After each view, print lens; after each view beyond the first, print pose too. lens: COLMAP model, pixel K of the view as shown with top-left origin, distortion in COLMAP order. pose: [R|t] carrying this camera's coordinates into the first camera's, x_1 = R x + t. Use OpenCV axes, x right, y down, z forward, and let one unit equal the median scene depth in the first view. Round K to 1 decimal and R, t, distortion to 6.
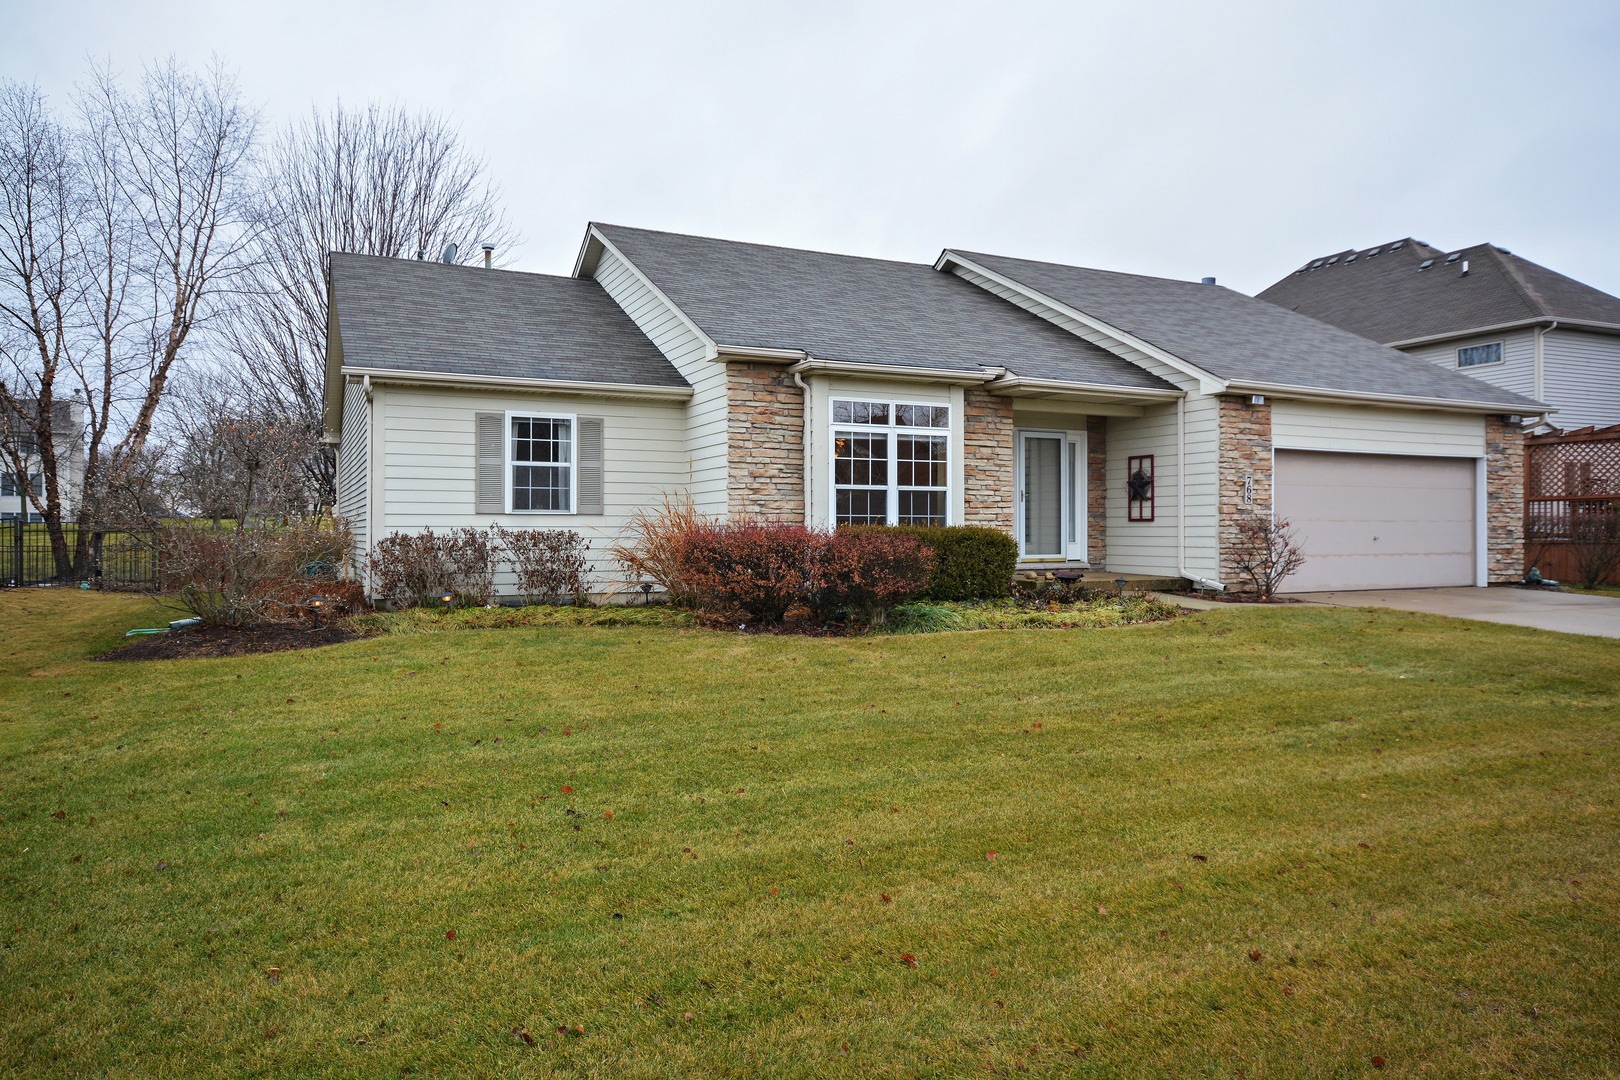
lens RADIAL K [[997.1, 0, 810.0], [0, 997.1, 540.0], [0, 0, 1]] dist [-0.001140, -0.000210]
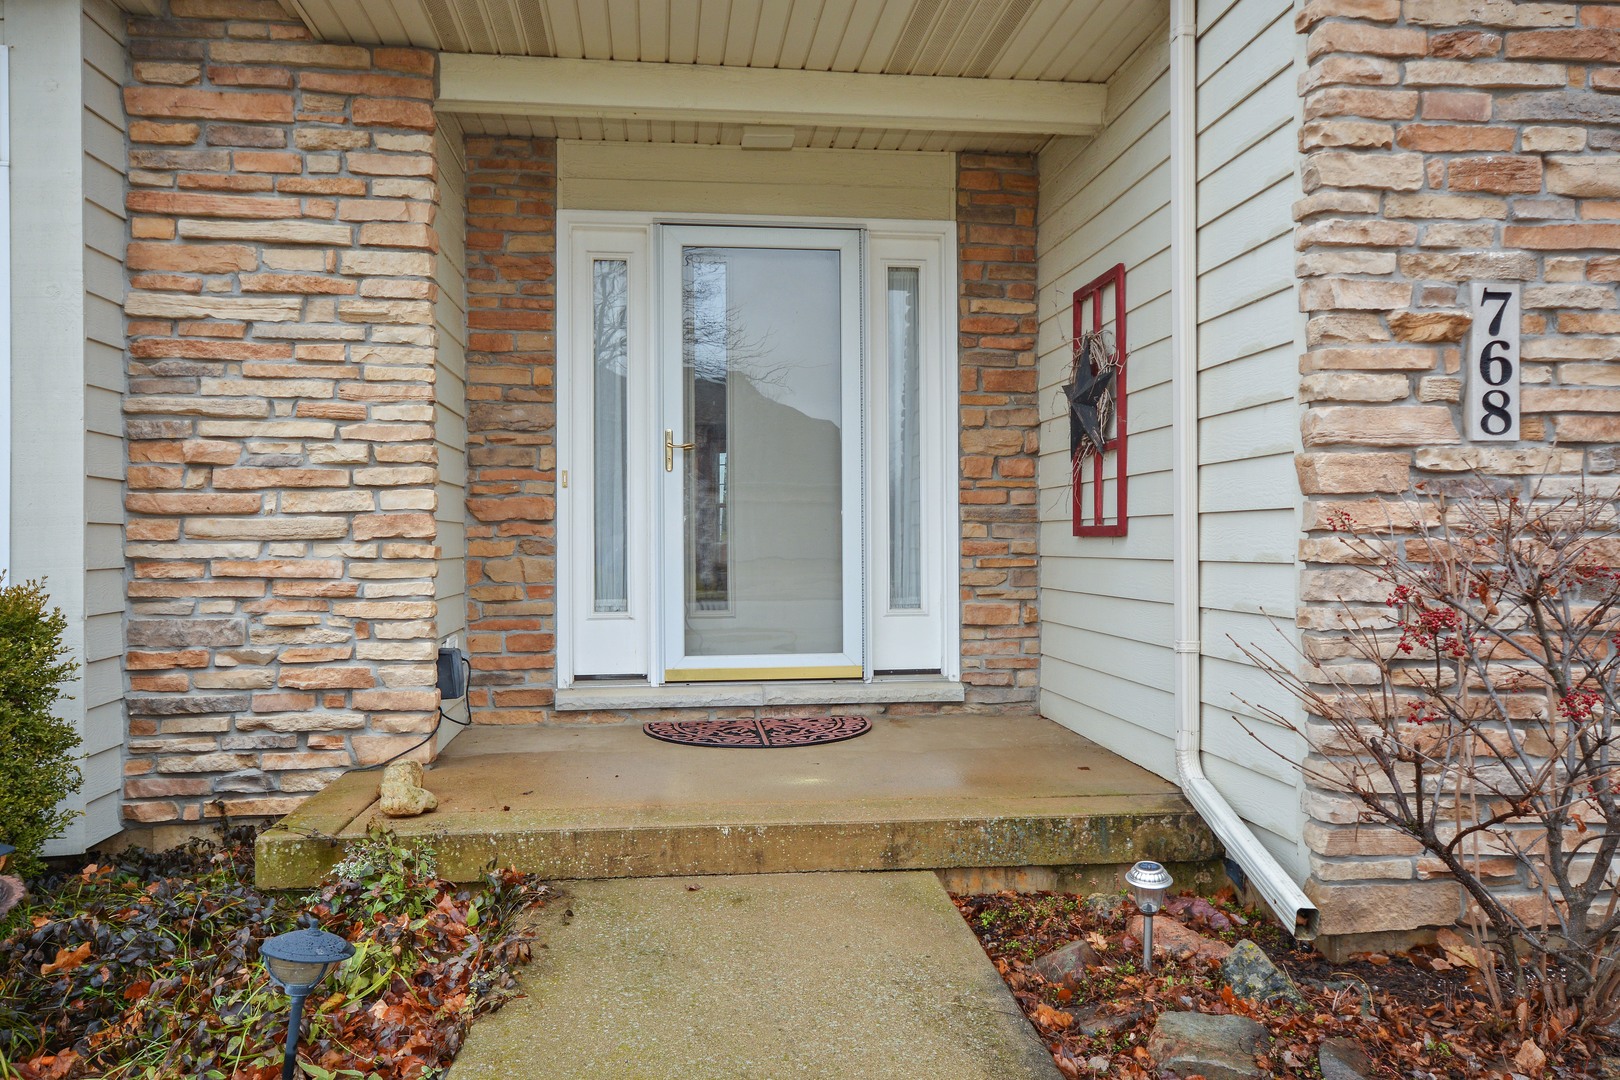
lens RADIAL K [[1170.4, 0, 810.0], [0, 1170.4, 540.0], [0, 0, 1]] dist [0.033926, 0.001039]
pose [[0.948403, -0.004540, -0.317033, 0.361888], [0.000999, 0.999935, -0.011332, -0.014825], [0.317064, 0.010430, 0.948347, 0.701371]]
